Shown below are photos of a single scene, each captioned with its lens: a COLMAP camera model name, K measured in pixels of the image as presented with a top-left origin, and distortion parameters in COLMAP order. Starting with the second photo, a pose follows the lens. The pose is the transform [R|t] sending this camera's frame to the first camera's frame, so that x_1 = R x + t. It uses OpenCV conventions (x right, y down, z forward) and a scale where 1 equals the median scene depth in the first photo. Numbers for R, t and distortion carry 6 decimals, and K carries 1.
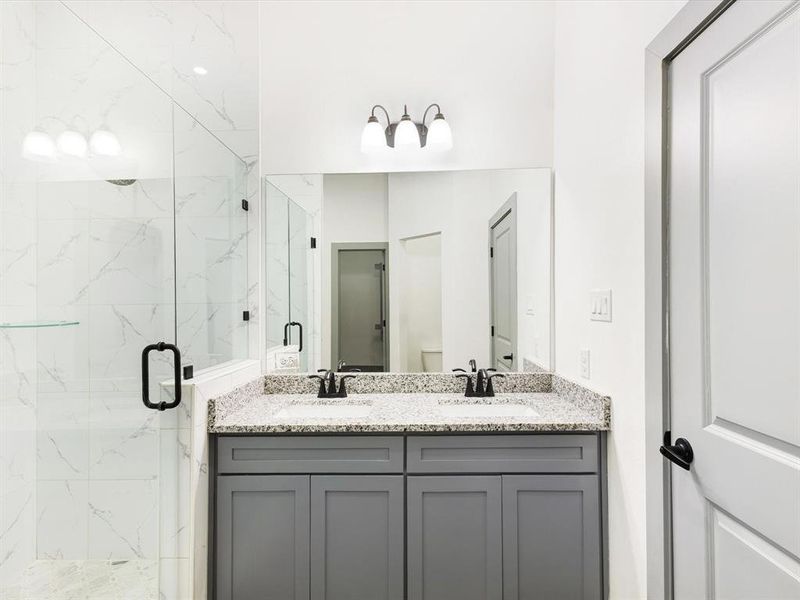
lens RADIAL K [[392.1, 0, 400.8], [0, 392.1, 305.9], [0, 0, 1]] dist [0.009063, 0.000454]
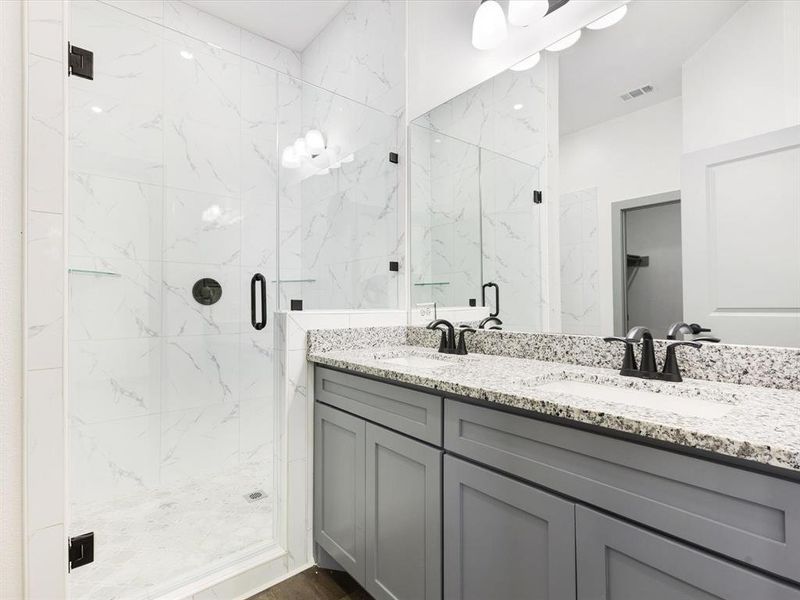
lens RADIAL K [[387.6, 0, 400.0], [0, 387.6, 300.0], [0, 0, 1]] dist [0.003305, -0.000033]
pose [[0.660194, -0.002135, -0.751092, 0.469097], [0.001829, 0.999998, -0.001234, 0.144002], [0.751093, -0.000559, 0.660196, 0.441398]]
